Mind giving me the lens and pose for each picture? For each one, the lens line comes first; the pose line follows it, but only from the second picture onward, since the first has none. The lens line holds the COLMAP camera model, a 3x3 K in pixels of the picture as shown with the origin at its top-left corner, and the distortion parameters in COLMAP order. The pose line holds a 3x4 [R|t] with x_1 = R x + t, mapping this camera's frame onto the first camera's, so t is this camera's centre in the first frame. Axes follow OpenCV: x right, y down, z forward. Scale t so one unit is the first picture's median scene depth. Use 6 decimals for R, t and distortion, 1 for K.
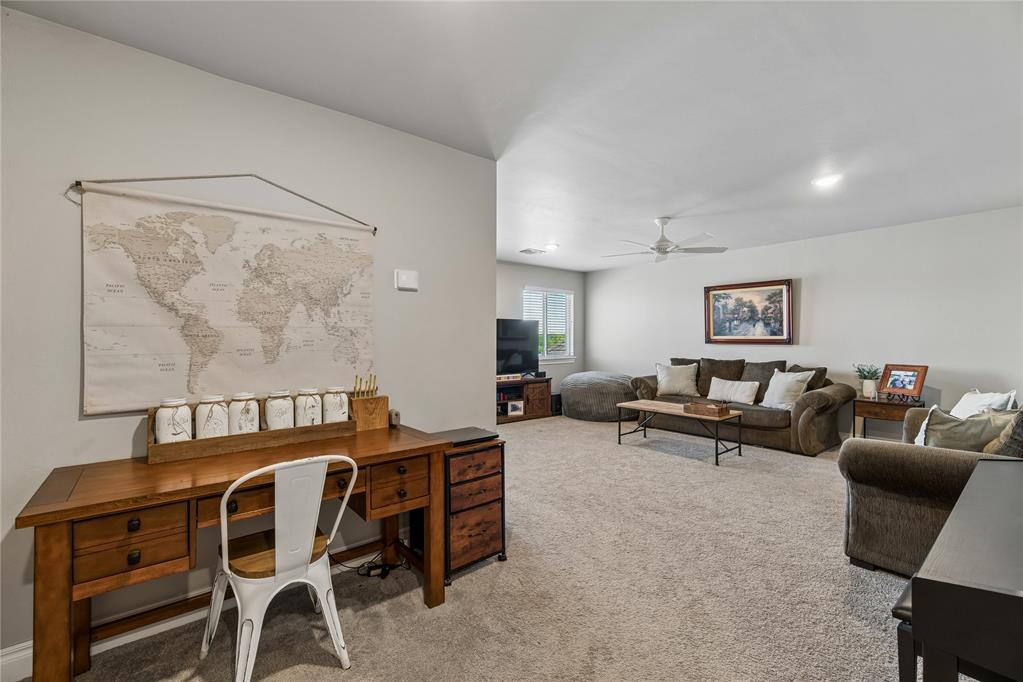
lens RADIAL K [[436.4, 0, 511.0], [0, 436.4, 341.3], [0, 0, 1]] dist [-0.000704, -0.000107]
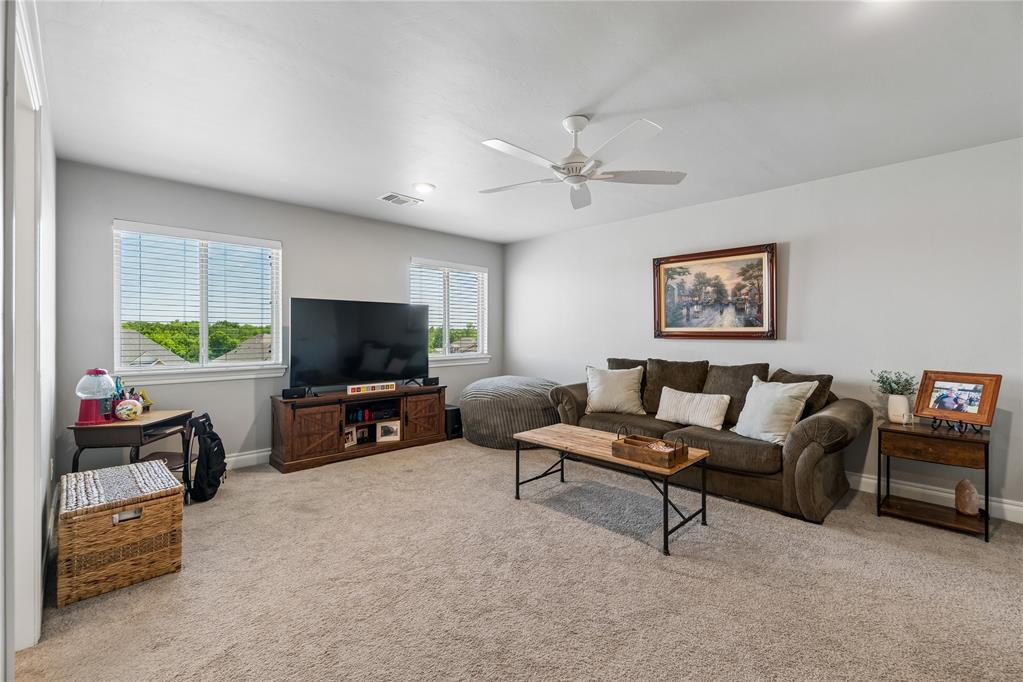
lens RADIAL K [[436.4, 0, 512.0], [0, 436.4, 337.3], [0, 0, 1]] dist [-0.000704, -0.000107]
pose [[0.996406, 0.002021, 0.084685, 0.174140], [-0.002173, 0.999996, 0.001706, 0.003313], [-0.084681, -0.001884, 0.996406, 0.352176]]
